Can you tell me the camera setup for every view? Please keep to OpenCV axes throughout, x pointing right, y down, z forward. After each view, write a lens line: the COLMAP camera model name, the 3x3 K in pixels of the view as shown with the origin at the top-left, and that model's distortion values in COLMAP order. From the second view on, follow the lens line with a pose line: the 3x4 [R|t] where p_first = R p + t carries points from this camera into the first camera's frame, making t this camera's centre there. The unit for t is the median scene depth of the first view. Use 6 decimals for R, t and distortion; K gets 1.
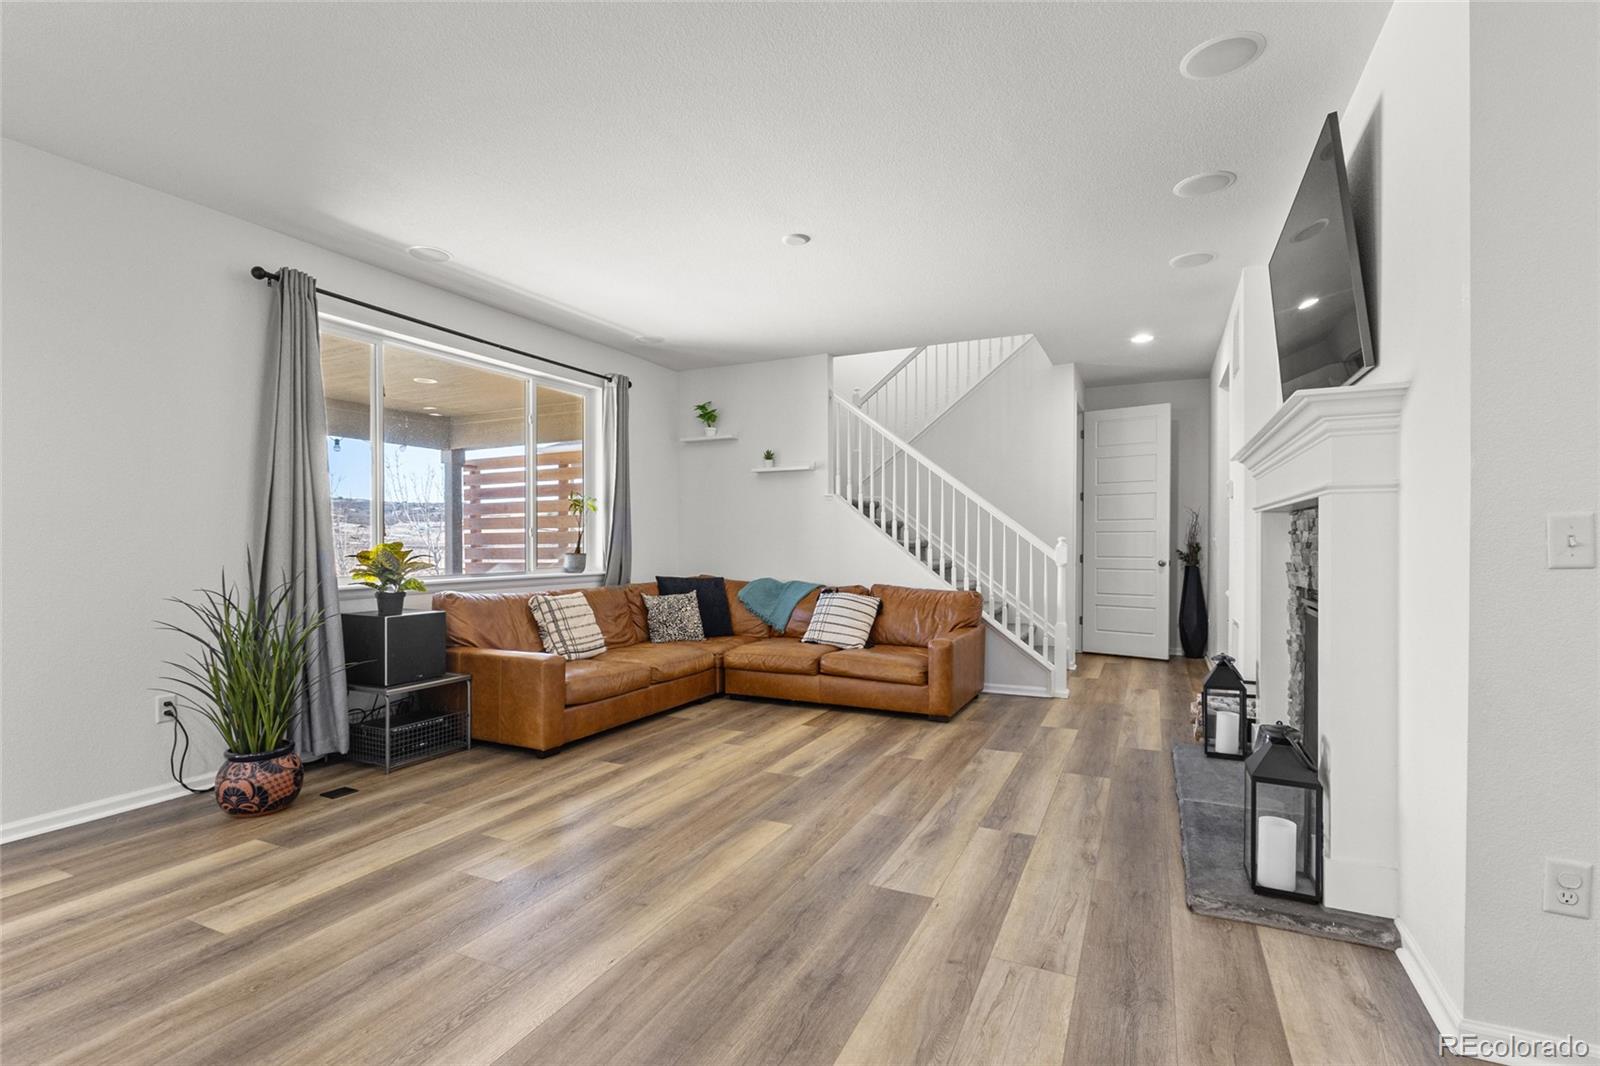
lens RADIAL K [[744.3, 0, 783.6], [0, 744.3, 547.5], [0, 0, 1]] dist [0.002680, 0.000736]
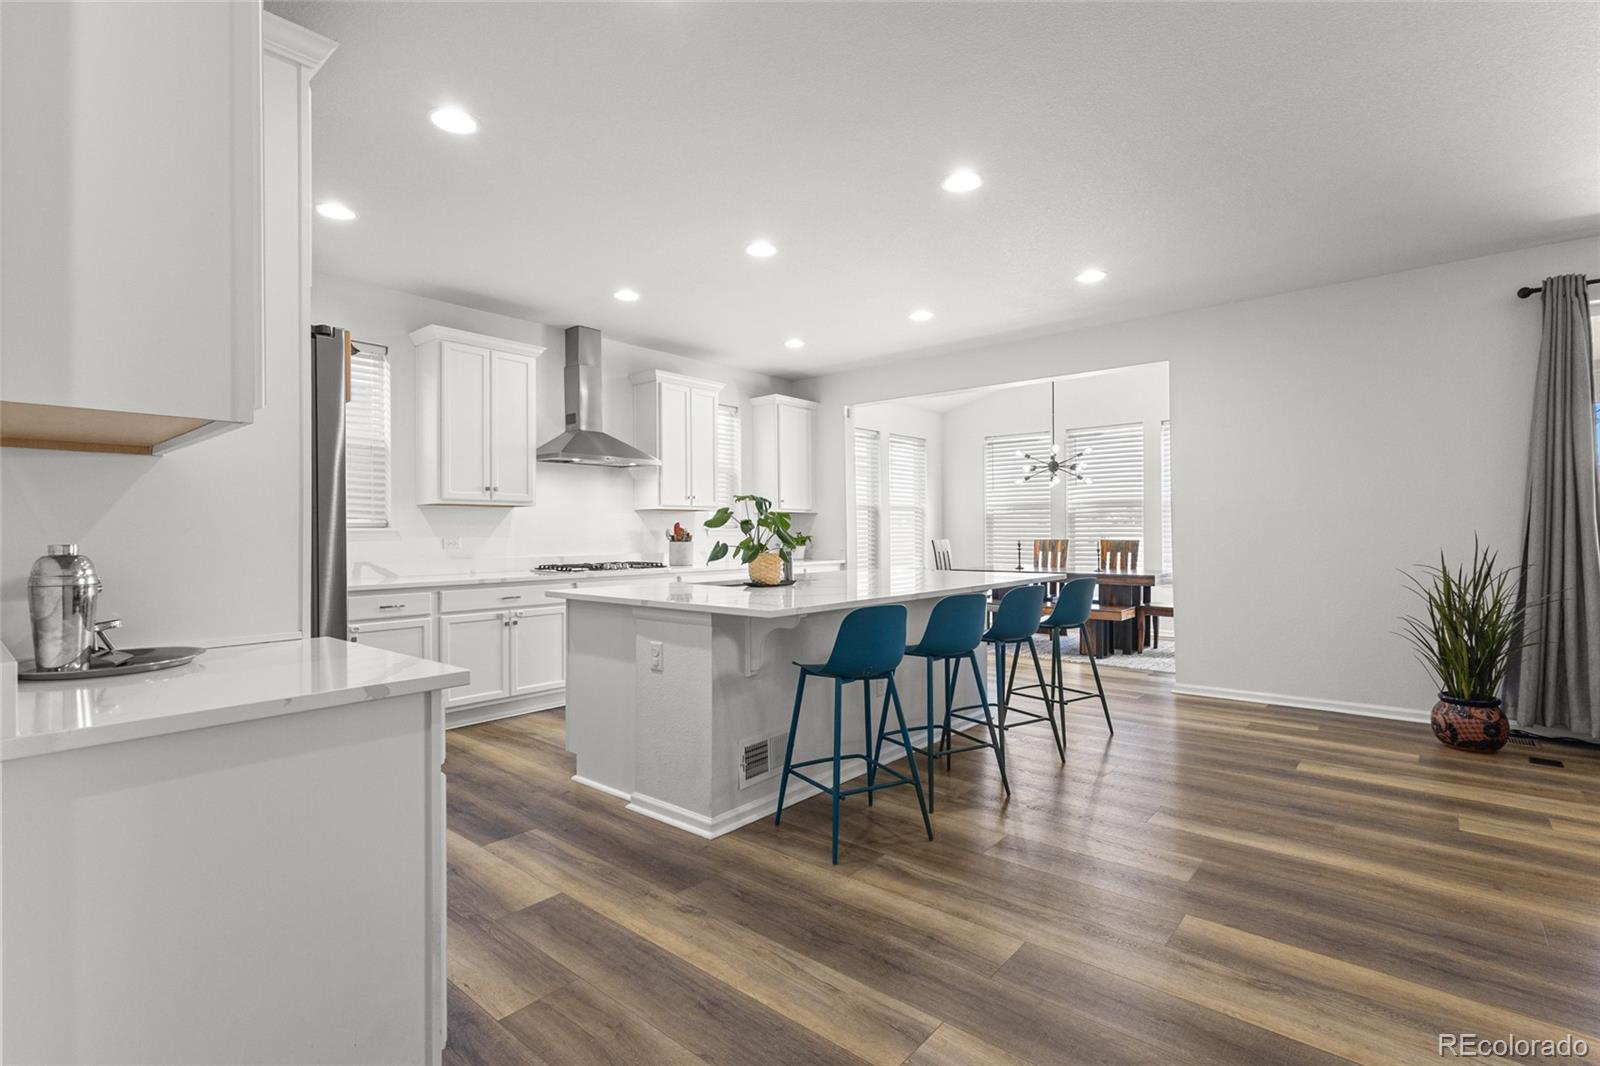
lens RADIAL K [[744.3, 0, 809.8], [0, 744.3, 533.2], [0, 0, 1]] dist [0.002680, 0.000736]
pose [[-0.241543, 0.007055, -0.970364, 0.635801], [-0.001341, 0.999970, 0.007604, -0.007548], [0.970389, 0.003138, -0.241527, 0.206853]]
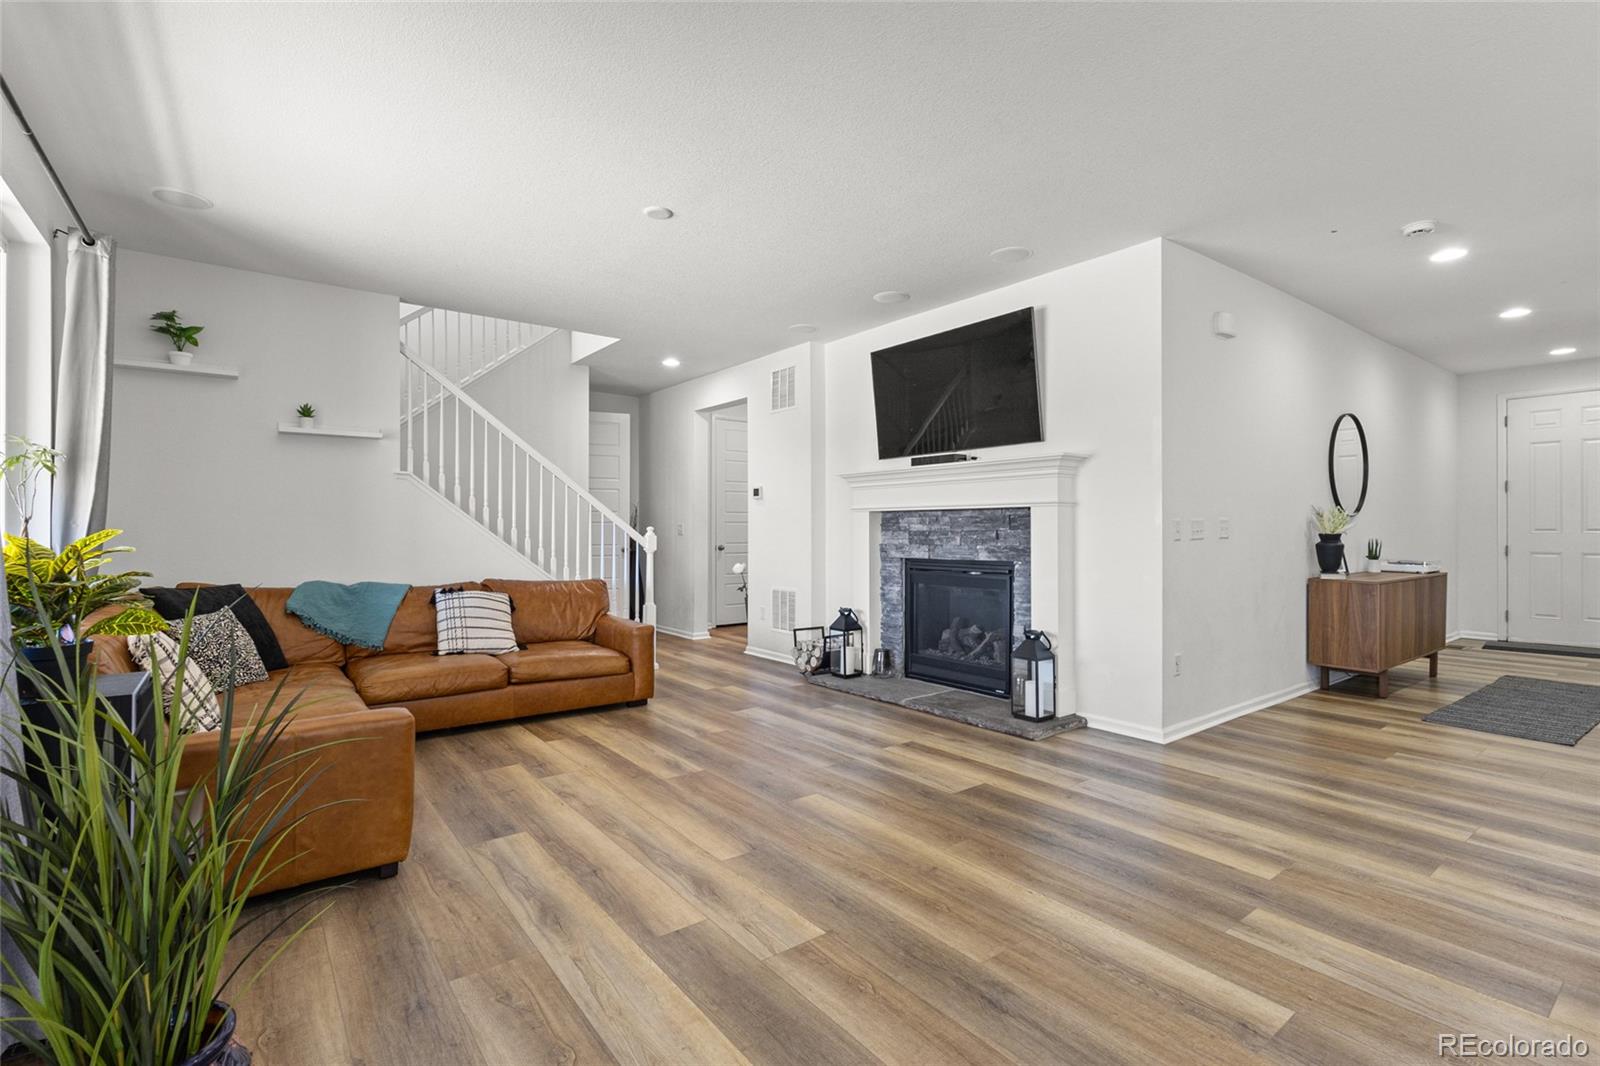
lens RADIAL K [[744.3, 0, 798.5], [0, 744.3, 529.8], [0, 0, 1]] dist [0.002680, 0.000736]
pose [[0.447770, 0.001004, 0.894148, -0.766243], [0.007029, 0.999965, -0.004643, -0.003366], [-0.894121, 0.008364, 0.447747, 0.427563]]
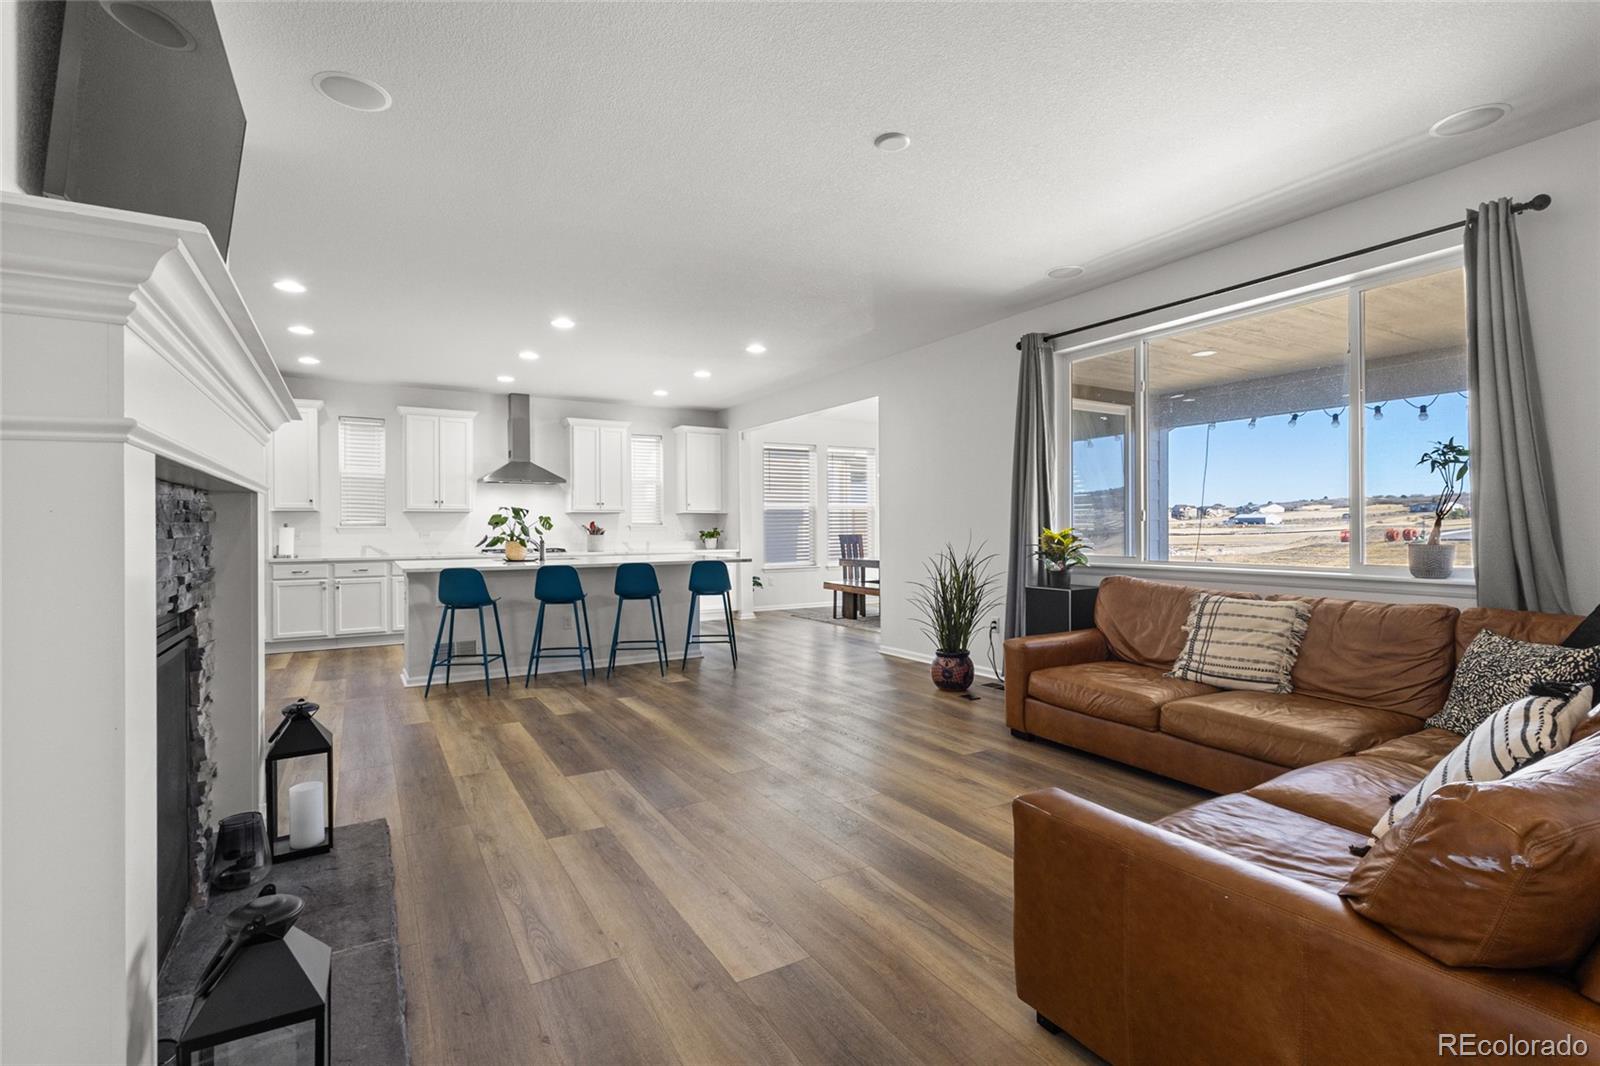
lens RADIAL K [[744.3, 0, 814.4], [0, 744.3, 525.6], [0, 0, 1]] dist [0.002680, 0.000736]
pose [[-0.532432, 0.005326, -0.846456, 0.738492], [0.000698, 0.999983, 0.005852, -0.018251], [0.846473, 0.002525, -0.532426, 1.375659]]
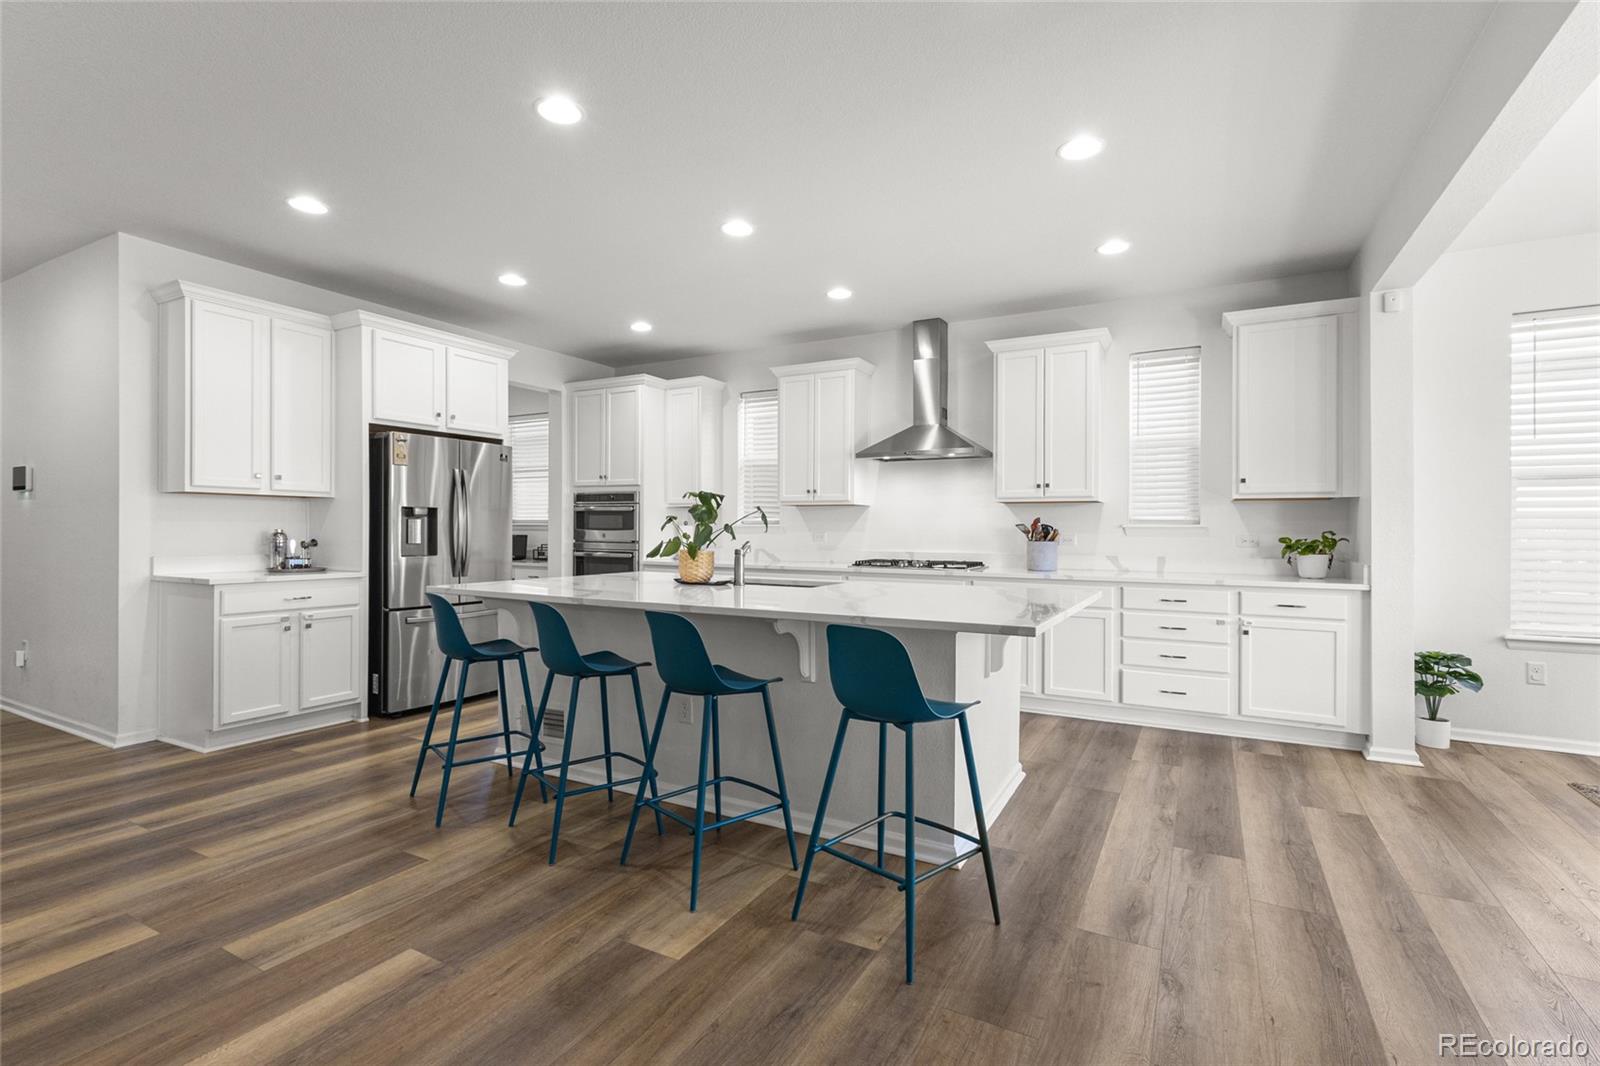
lens RADIAL K [[744.3, 0, 789.0], [0, 744.3, 531.3], [0, 0, 1]] dist [0.002680, 0.000736]
pose [[-0.998478, 0.000918, 0.055139, -0.508312], [0.001480, 0.999947, 0.010150, -0.007054], [-0.055126, 0.010216, -0.998427, 0.883640]]
